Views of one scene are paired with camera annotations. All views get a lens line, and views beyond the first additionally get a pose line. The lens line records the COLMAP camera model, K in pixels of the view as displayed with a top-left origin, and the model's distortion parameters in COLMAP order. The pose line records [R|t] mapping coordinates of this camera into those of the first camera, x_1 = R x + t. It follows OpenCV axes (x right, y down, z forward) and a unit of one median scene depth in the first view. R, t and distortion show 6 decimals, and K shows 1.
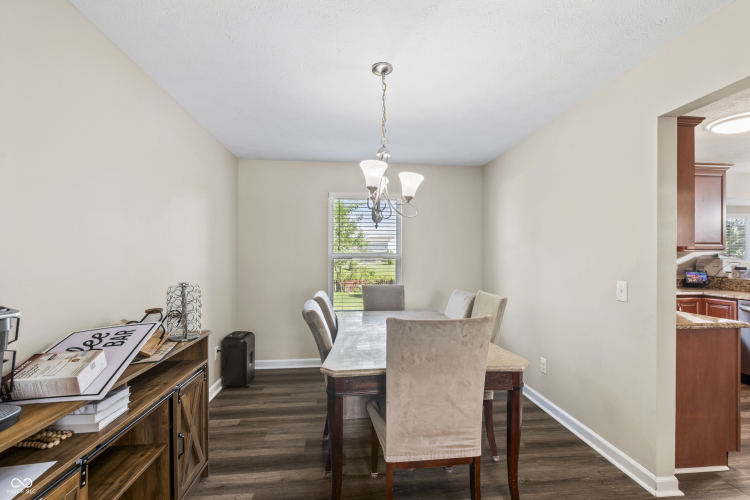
lens RADIAL K [[340.0, 0, 377.1], [0, 340.0, 252.4], [0, 0, 1]] dist [-0.008702, 0.000563]
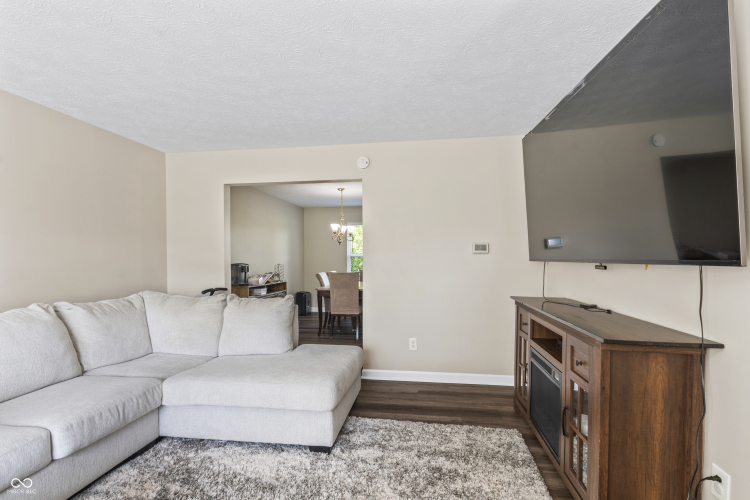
lens RADIAL K [[340.0, 0, 375.4], [0, 340.0, 253.7], [0, 0, 1]] dist [-0.008702, 0.000563]
pose [[0.967157, -0.002765, -0.254164, 1.247251], [0.005815, 0.999920, 0.011250, -0.046621], [0.254112, -0.012358, 0.967096, -2.060798]]
